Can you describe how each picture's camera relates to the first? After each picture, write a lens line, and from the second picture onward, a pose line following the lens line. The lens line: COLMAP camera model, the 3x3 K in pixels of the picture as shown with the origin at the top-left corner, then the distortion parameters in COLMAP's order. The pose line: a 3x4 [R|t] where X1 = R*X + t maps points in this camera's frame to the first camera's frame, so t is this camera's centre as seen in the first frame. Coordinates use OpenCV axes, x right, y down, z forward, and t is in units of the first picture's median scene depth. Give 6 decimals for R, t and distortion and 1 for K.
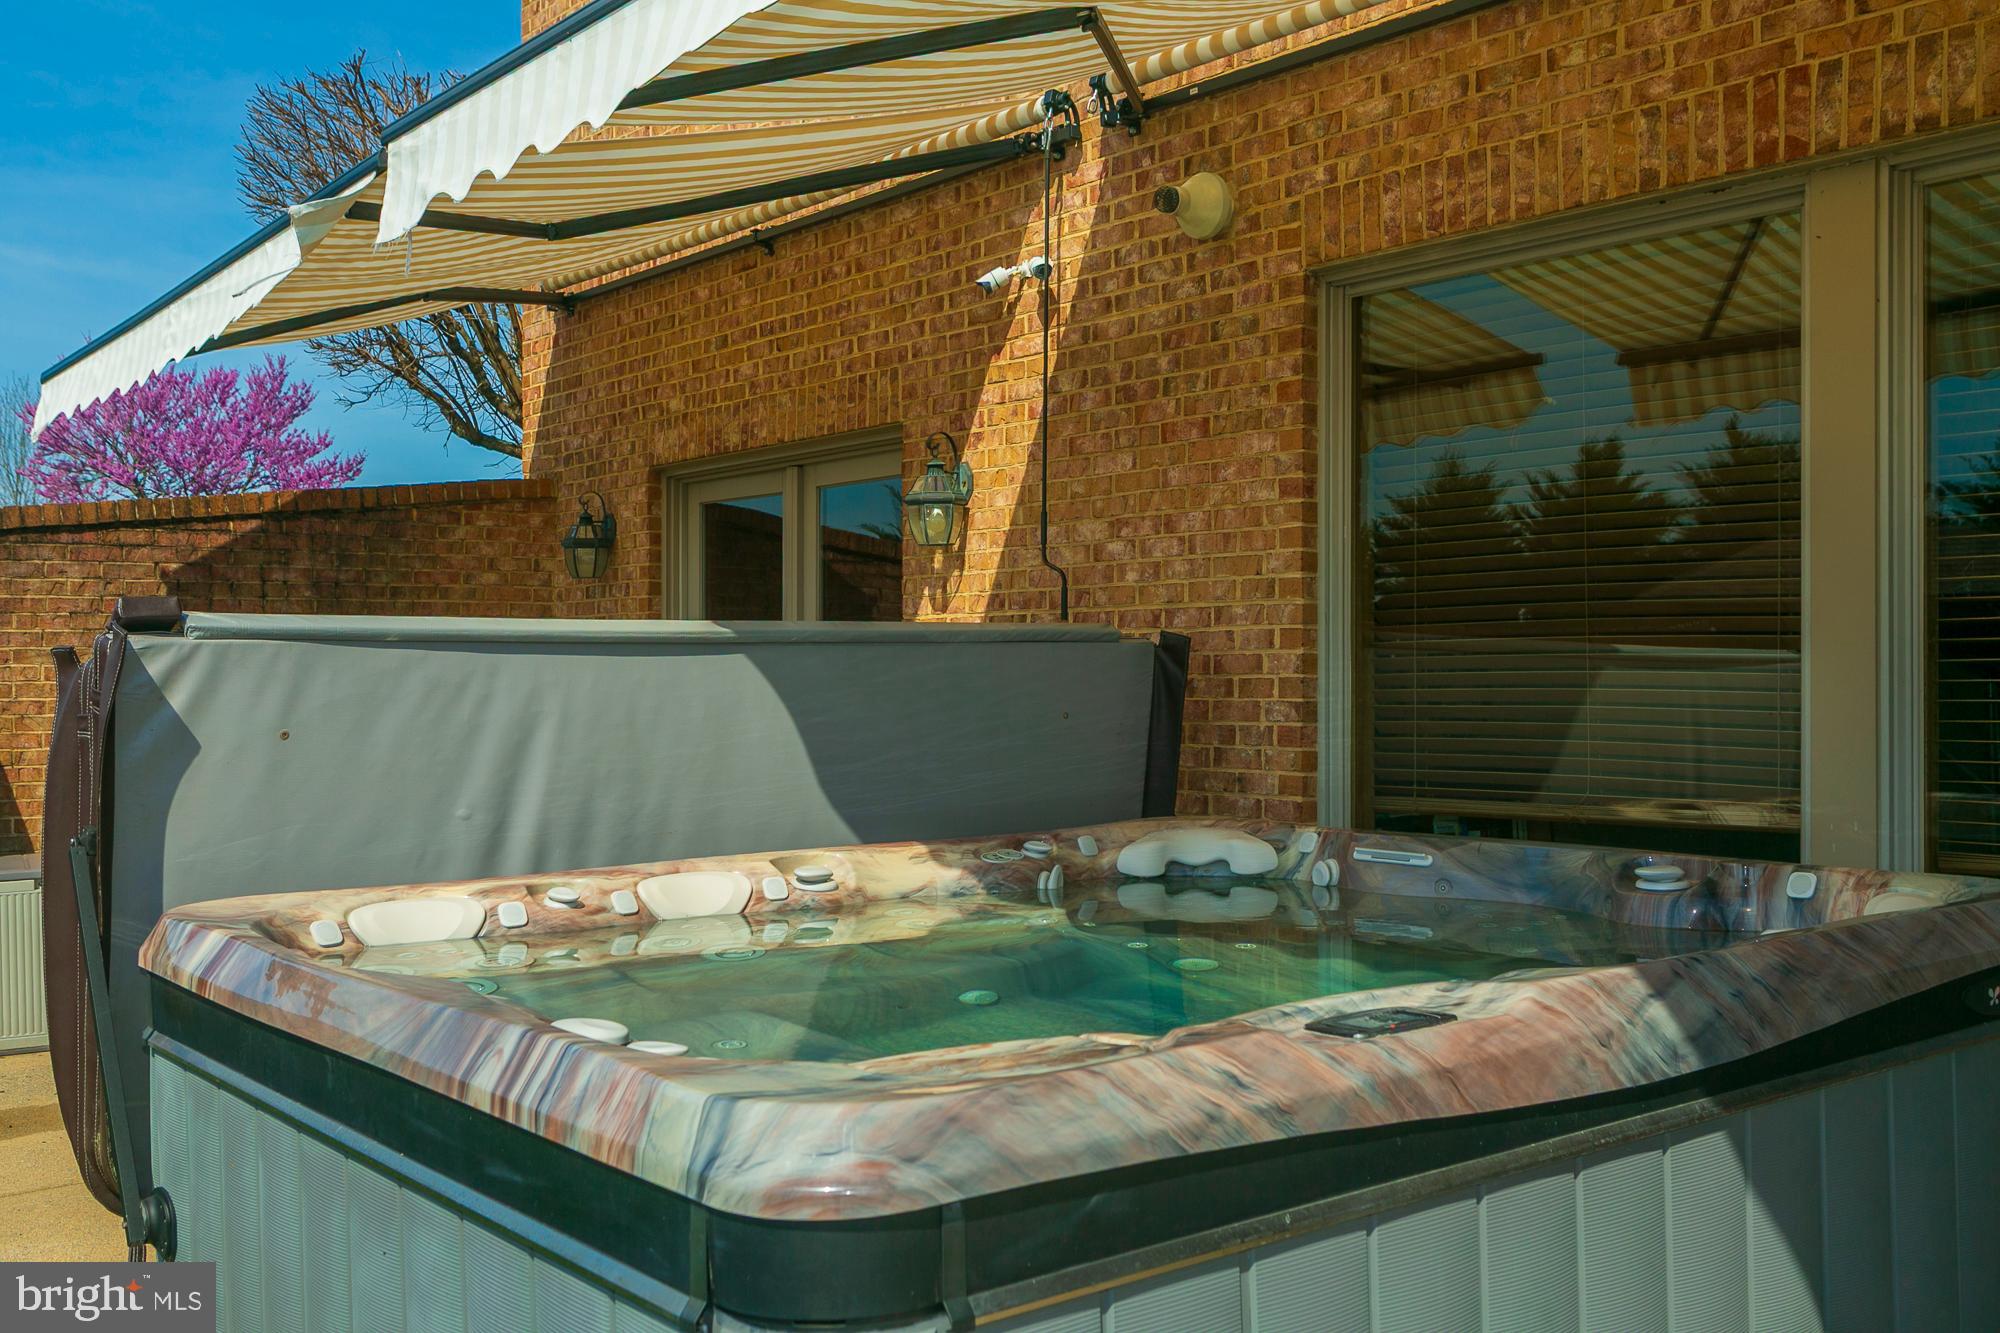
lens RADIAL K [[1947.1, 0, 1000.0], [0, 1947.1, 666.5], [0, 0, 1]] dist [0.006804, -0.005511]
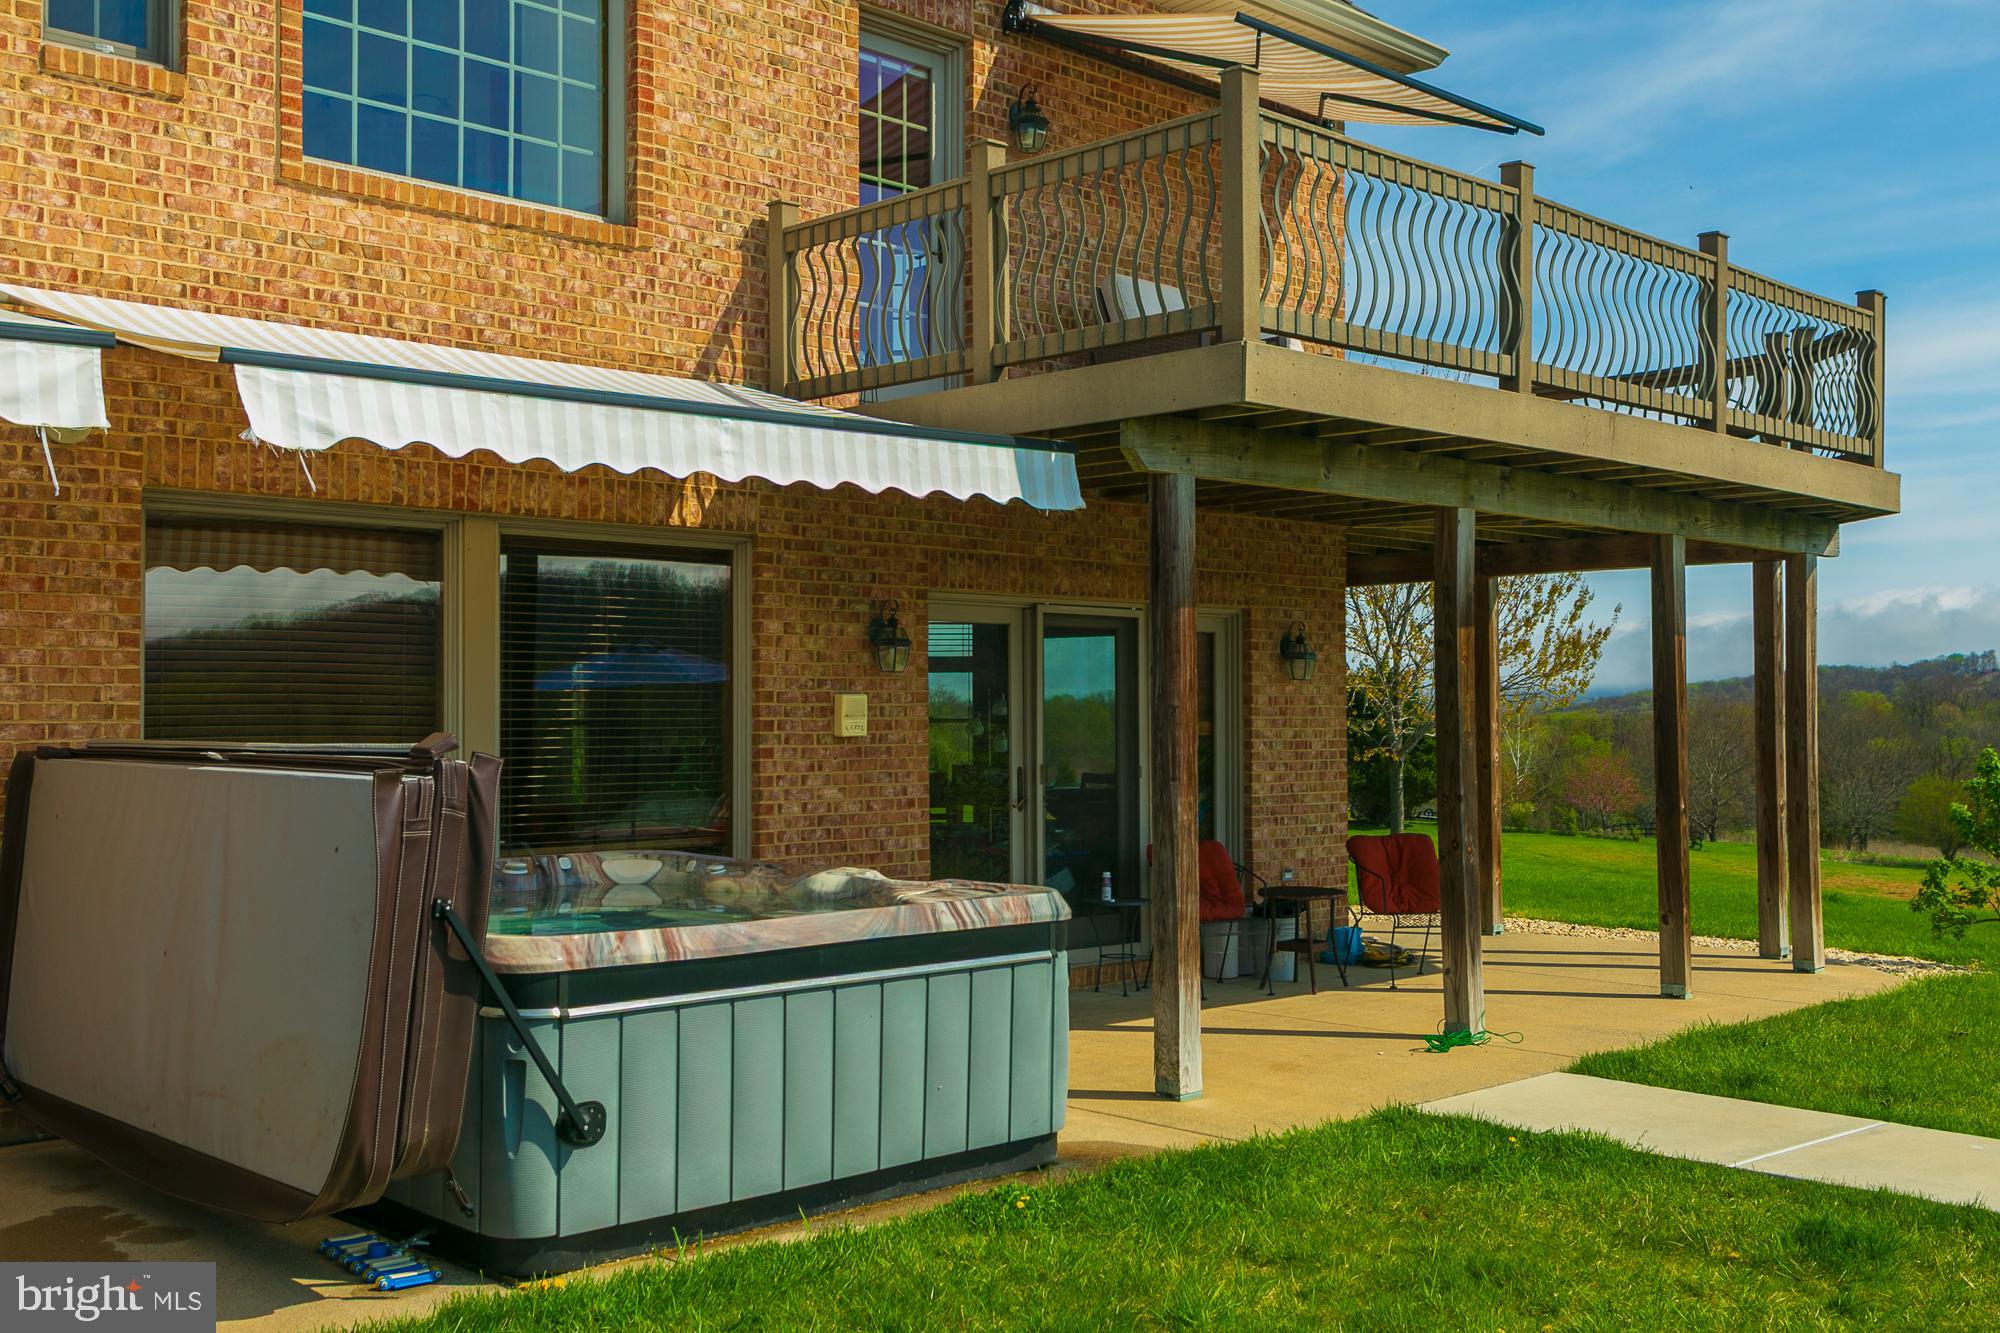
lens RADIAL K [[2033.1, 0, 1000.0], [0, 2033.1, 666.5], [0, 0, 1]] dist [0.000432, 0.003884]
pose [[-0.098385, 0.030083, 0.994694, -1.340422], [0.000616, 0.999545, -0.030169, -0.028493], [-0.995148, -0.002356, -0.098359, 0.518190]]
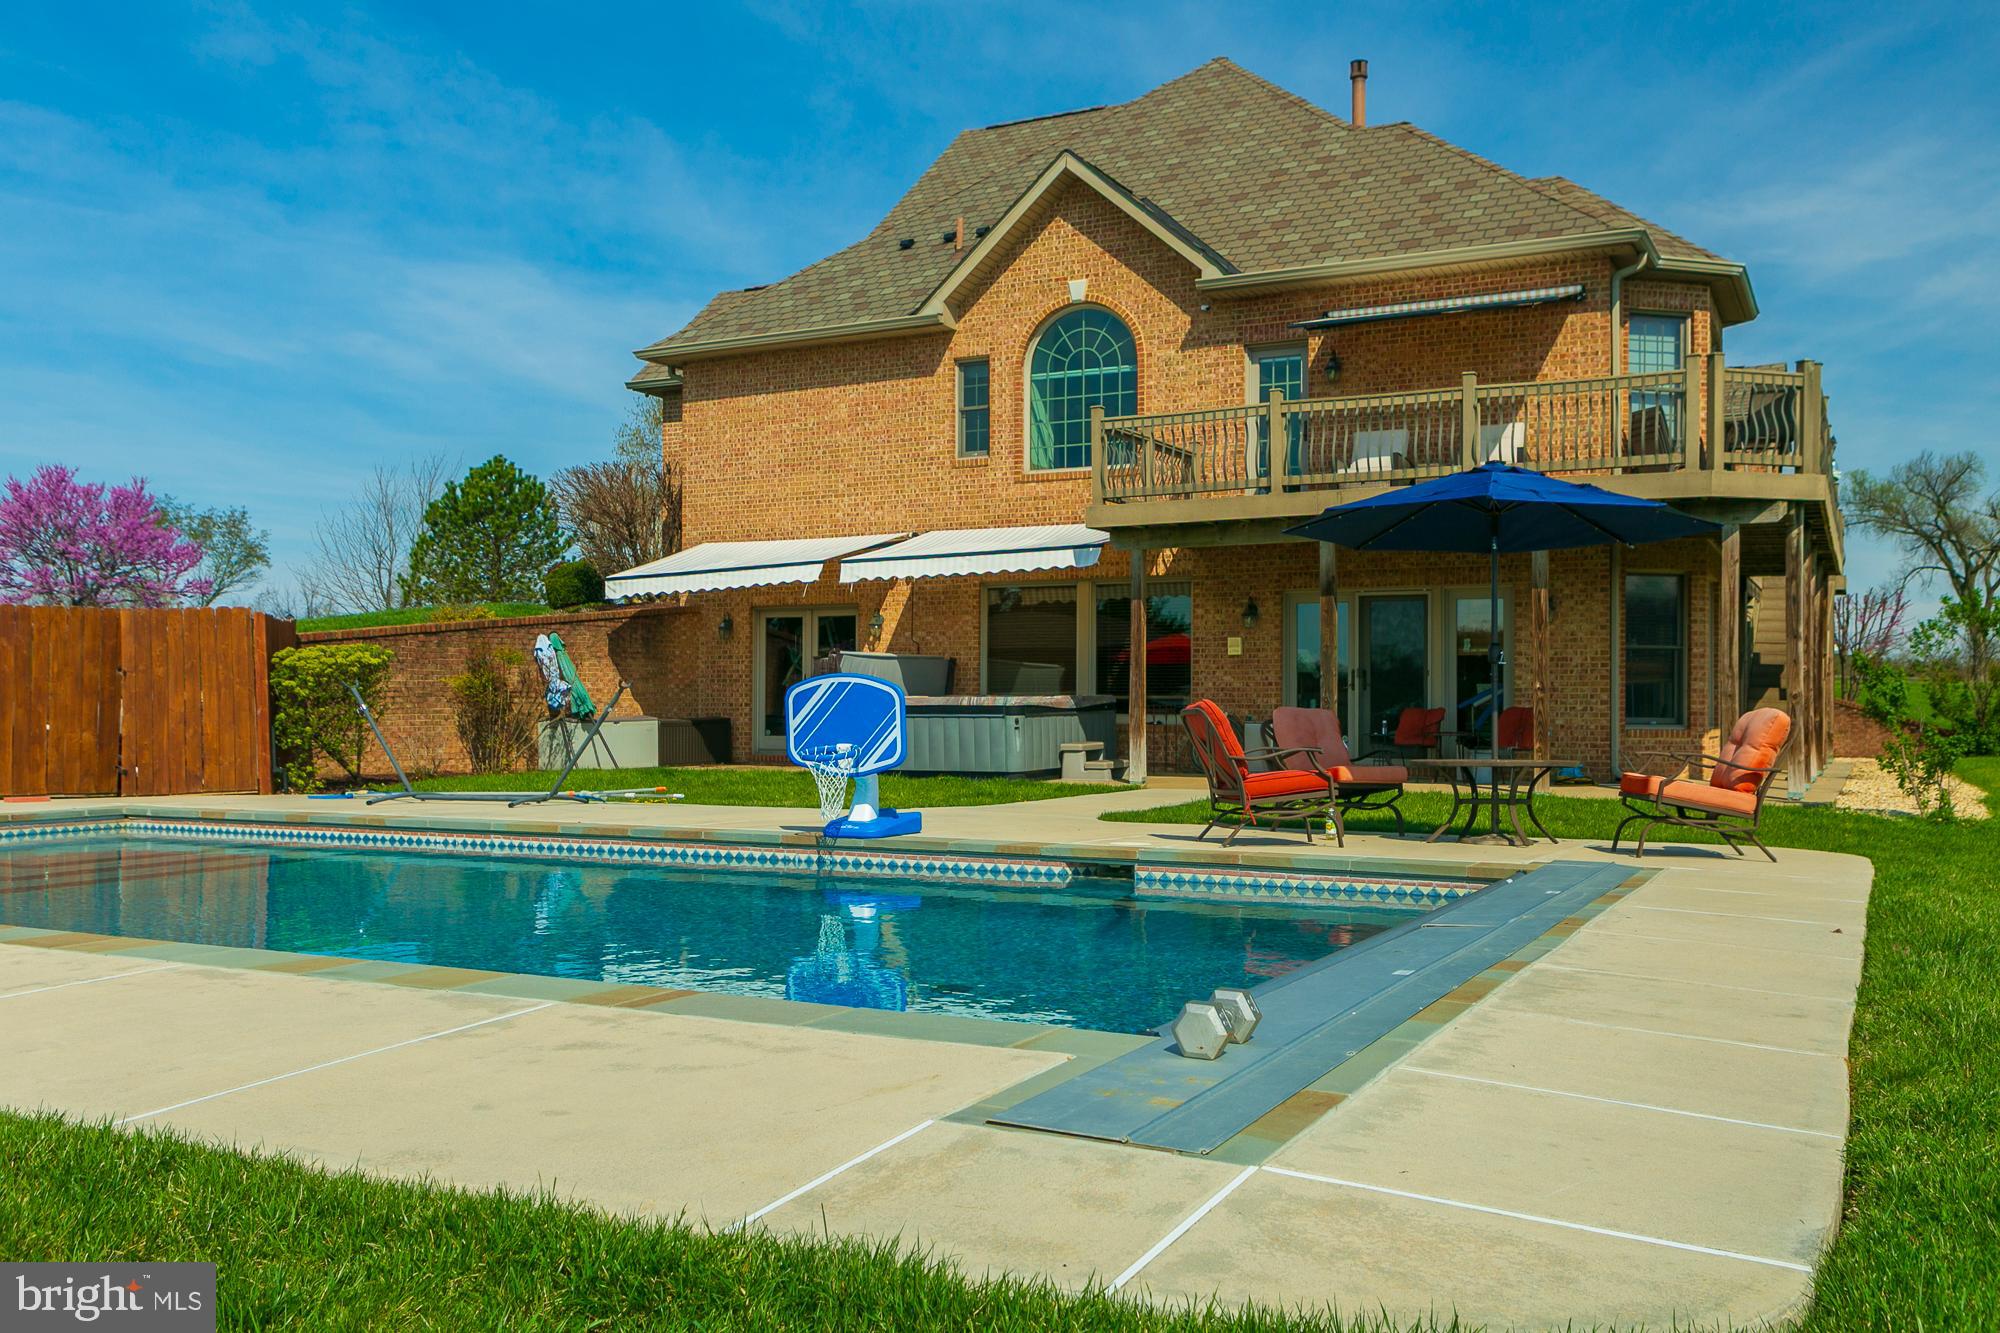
lens RADIAL K [[1691.9, 0, 1000.0], [0, 1691.9, 666.5], [0, 0, 1]] dist [0.005016, 0.003454]
pose [[0.919596, 0.013646, 0.392627, -1.405981], [-0.007235, 0.999815, -0.017803, 0.076413], [-0.392798, 0.013531, 0.919525, -2.801460]]
